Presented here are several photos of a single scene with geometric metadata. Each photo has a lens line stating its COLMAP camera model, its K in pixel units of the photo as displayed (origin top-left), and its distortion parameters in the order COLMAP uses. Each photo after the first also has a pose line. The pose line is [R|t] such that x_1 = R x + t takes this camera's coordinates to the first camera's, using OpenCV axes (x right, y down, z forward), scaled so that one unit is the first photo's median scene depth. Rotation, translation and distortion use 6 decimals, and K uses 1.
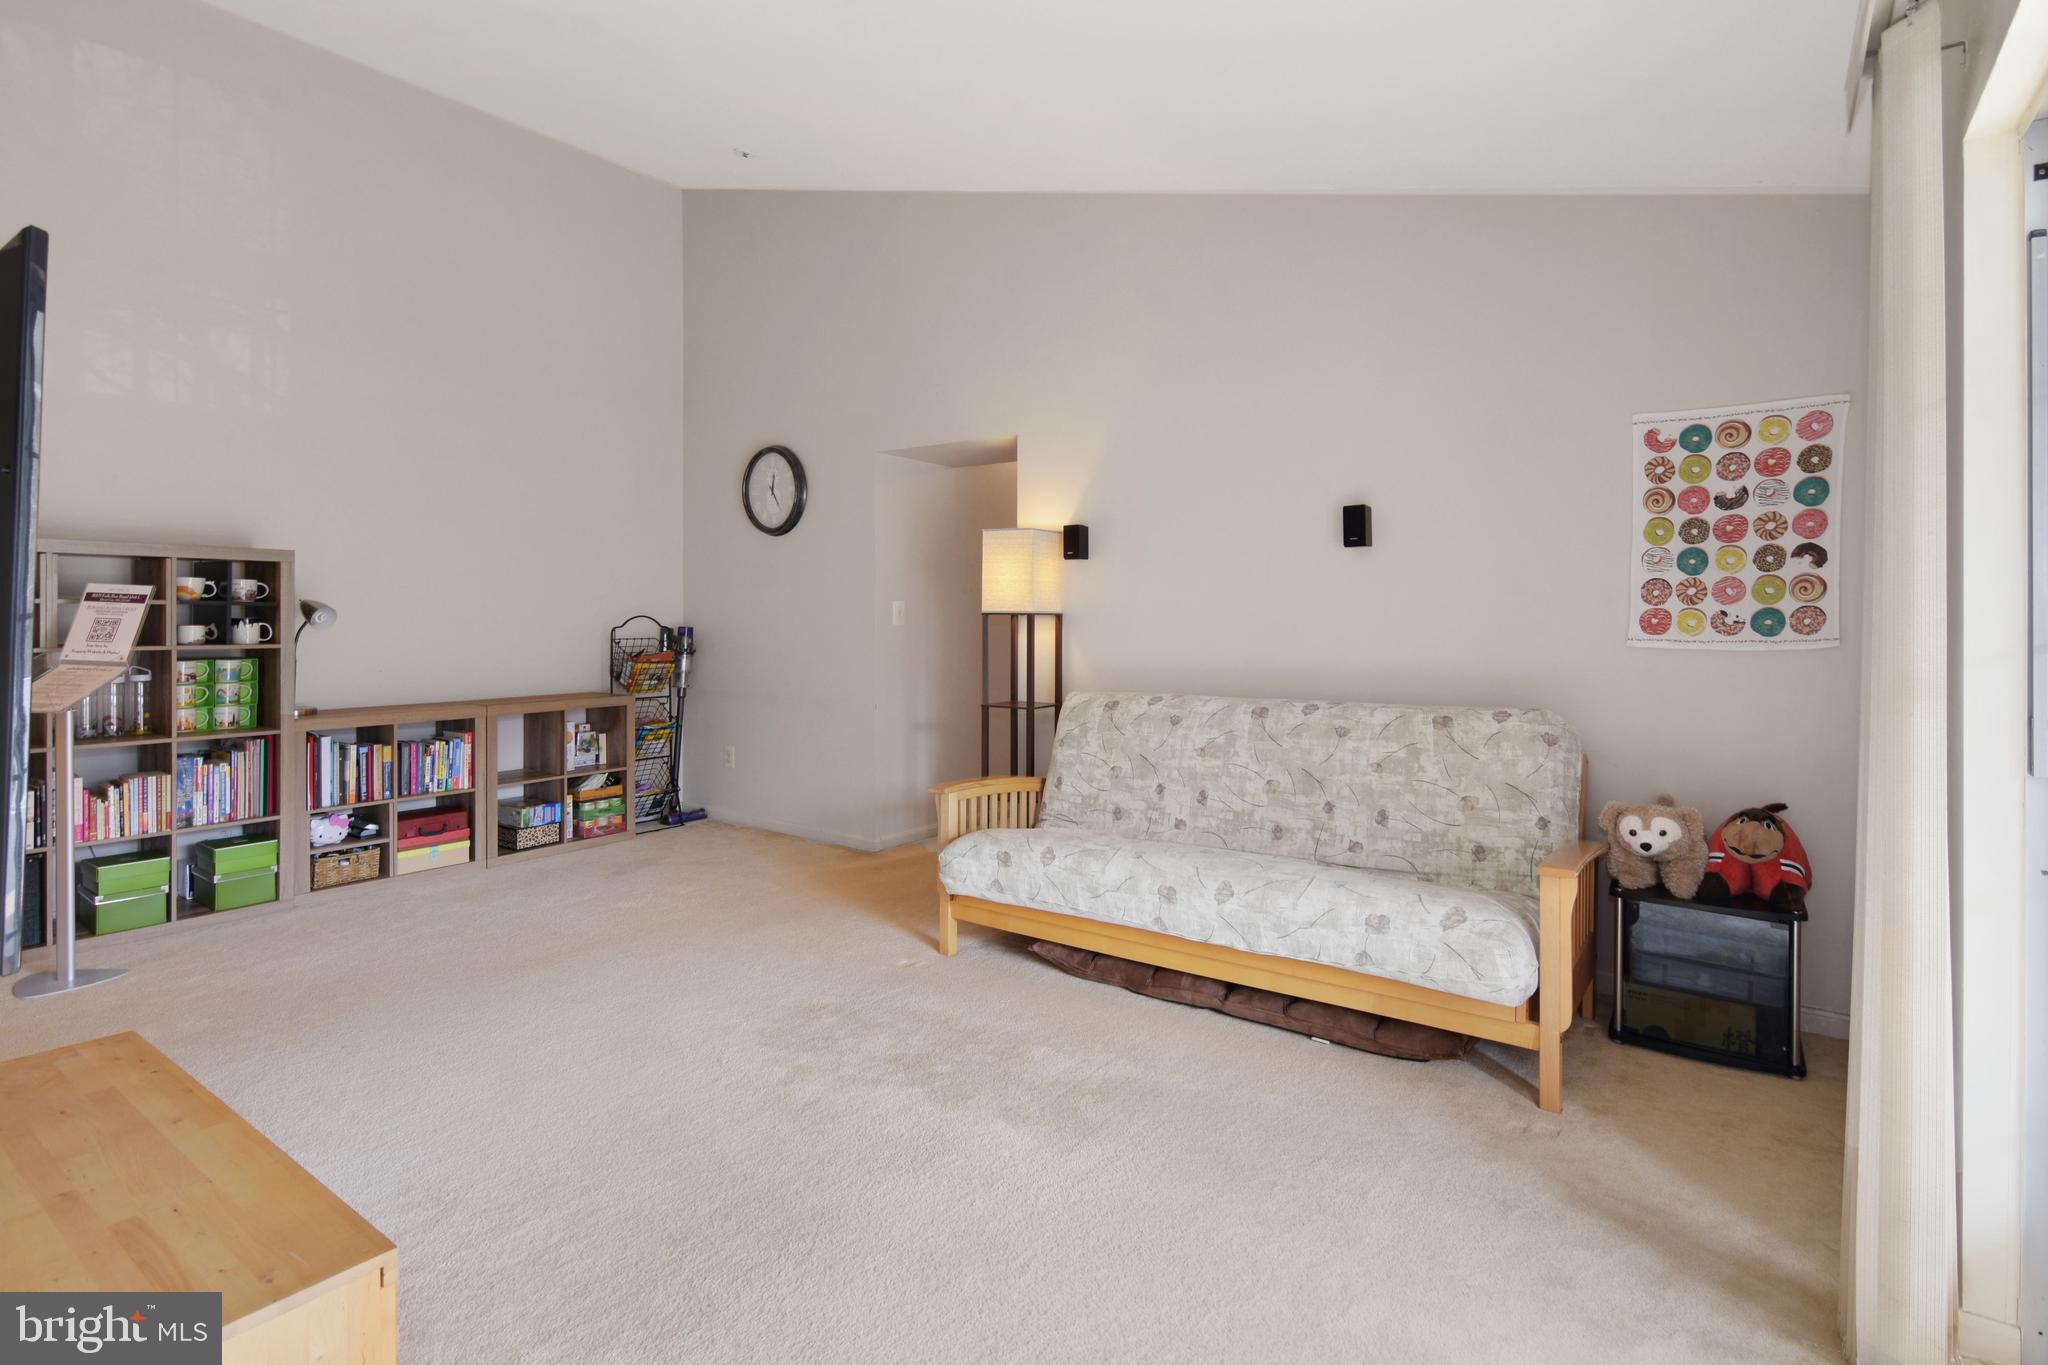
lens RADIAL K [[1005.2, 0, 1010.8], [0, 1005.2, 619.5], [0, 0, 1]] dist [-0.010910, -0.009967]
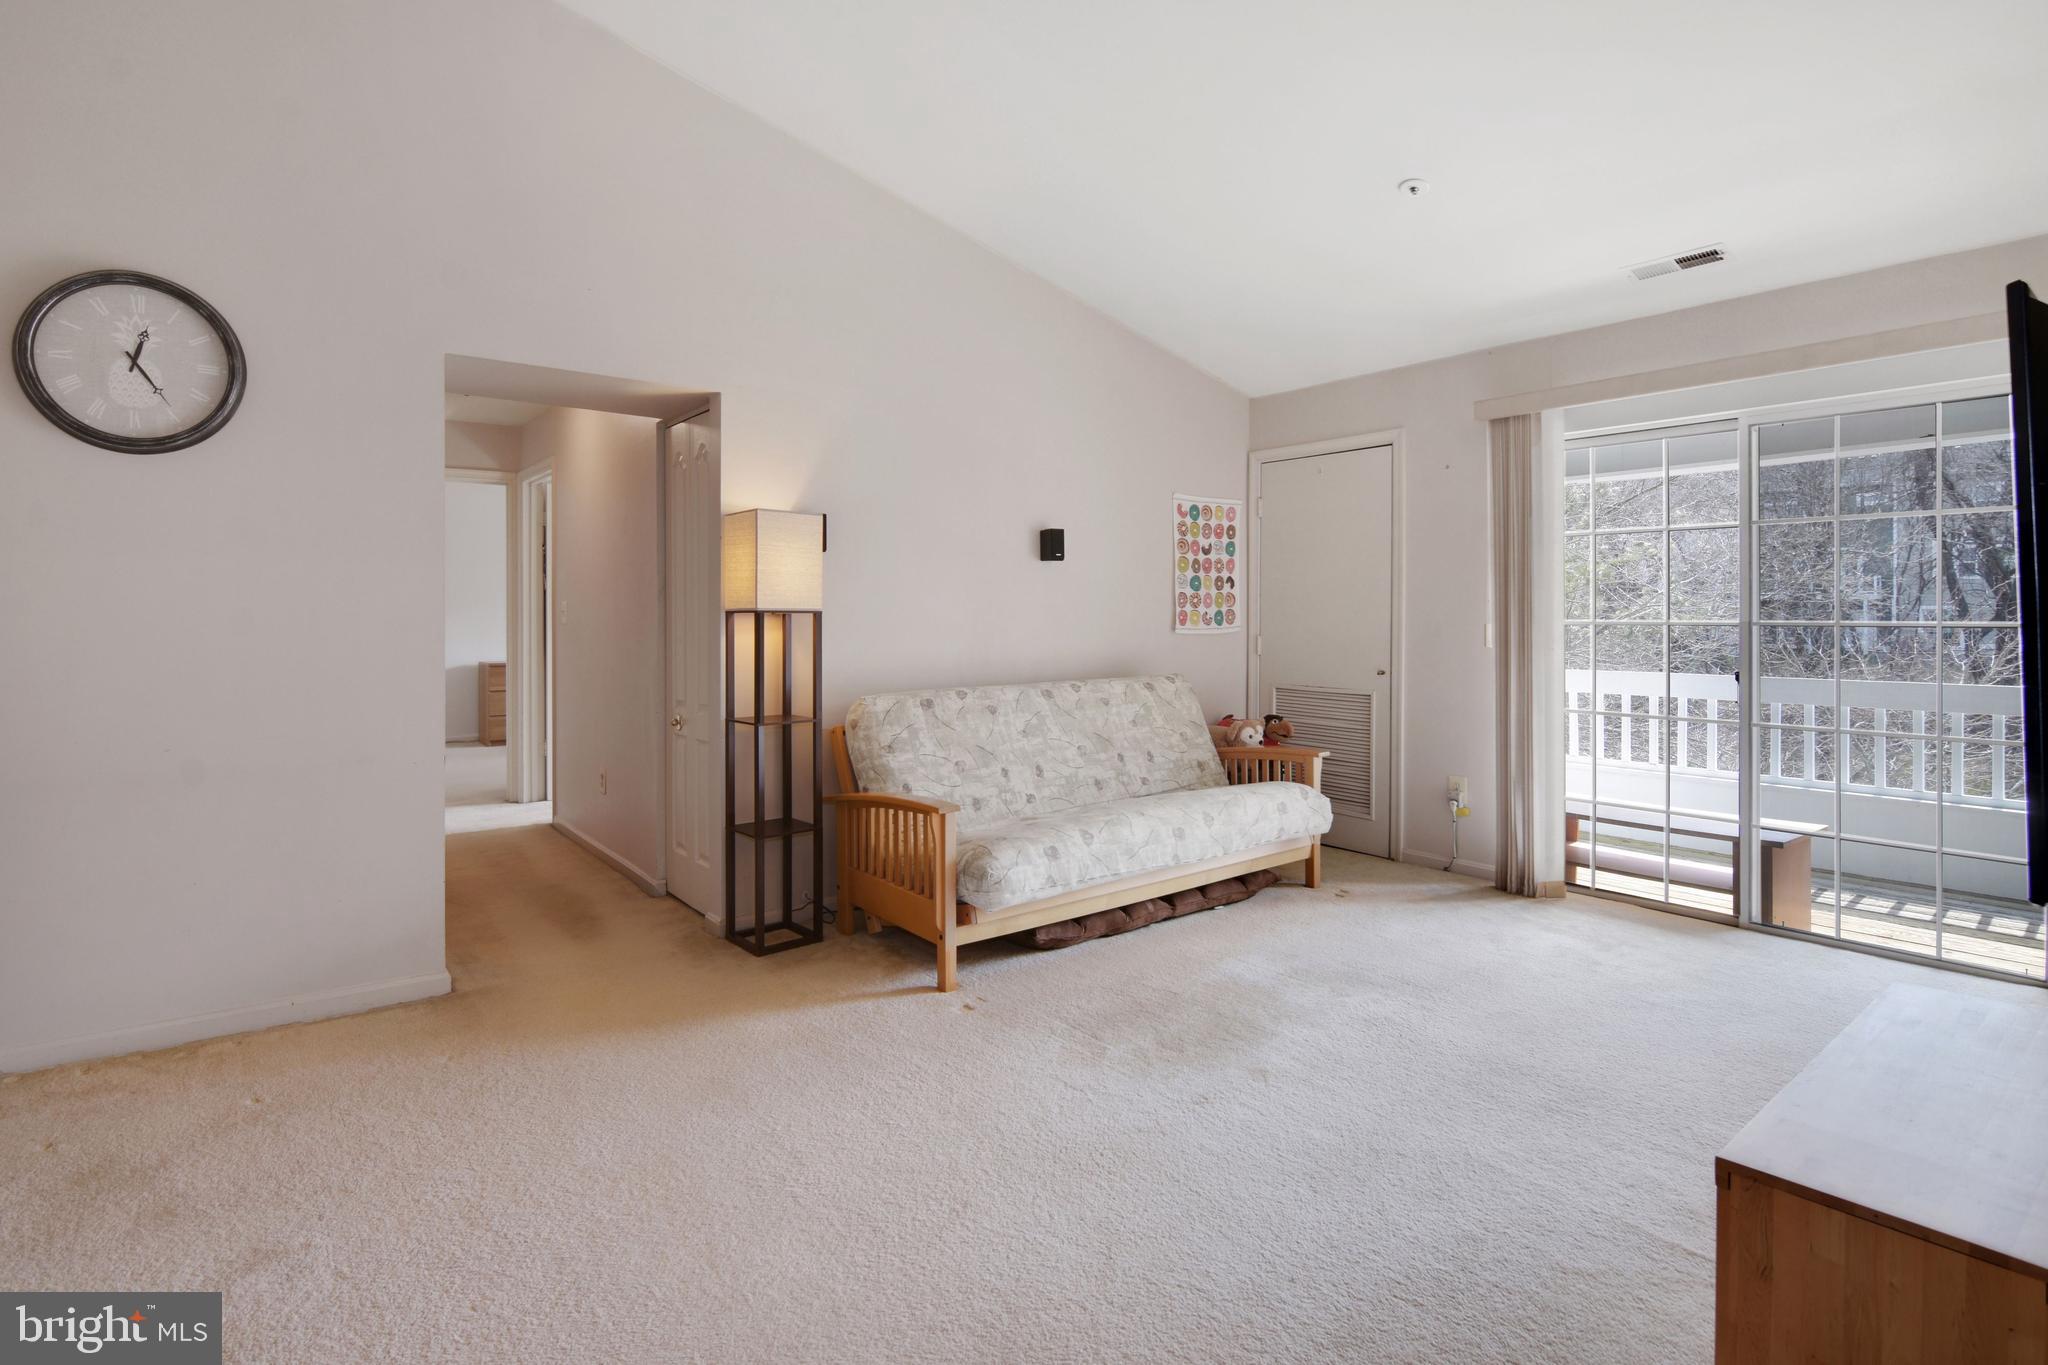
lens RADIAL K [[1005.2, 0, 990.7], [0, 1005.2, 629.3], [0, 0, 1]] dist [-0.010910, -0.009967]
pose [[0.269867, -0.004974, 0.962885, -1.067716], [0.014127, 0.999899, 0.001206, 0.014256], [-0.962794, 0.013278, 0.269910, 0.850077]]
